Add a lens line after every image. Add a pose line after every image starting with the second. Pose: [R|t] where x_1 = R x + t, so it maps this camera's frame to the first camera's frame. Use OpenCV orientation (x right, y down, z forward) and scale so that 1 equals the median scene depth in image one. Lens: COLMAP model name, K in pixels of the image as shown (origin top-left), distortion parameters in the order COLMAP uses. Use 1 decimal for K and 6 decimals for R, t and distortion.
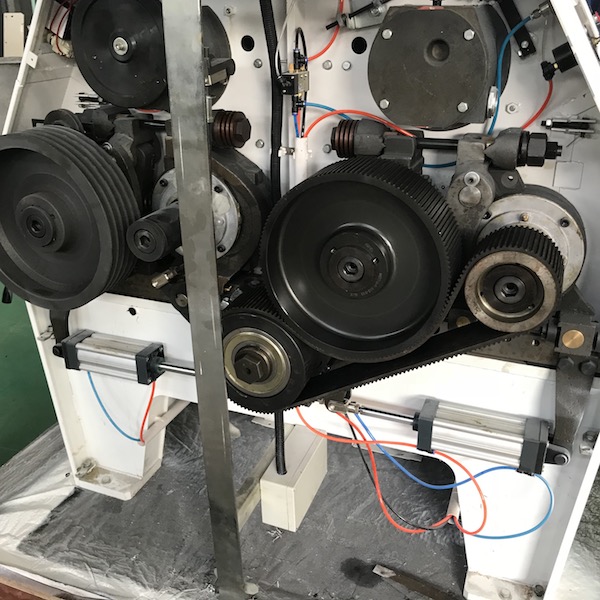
lens RADIAL K [[656.7, 0, 298.9], [0, 656.7, 309.2], [0, 0, 1]] dist [0.064558, -0.151936]
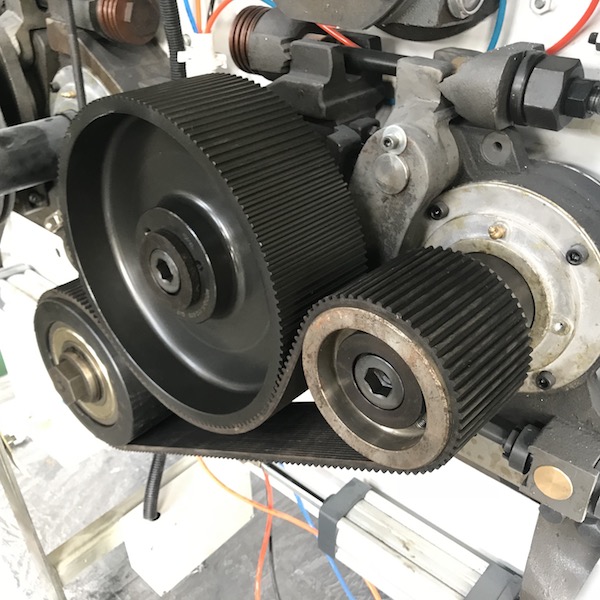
lens RADIAL K [[656.7, 0, 298.9], [0, 656.7, 309.2], [0, 0, 1]] dist [0.064558, -0.151936]
pose [[0.936892, 0.196744, -0.289009, 0.351905], [-0.159348, 0.976080, 0.147905, -0.128987], [0.311195, -0.092518, 0.945832, 0.473990]]
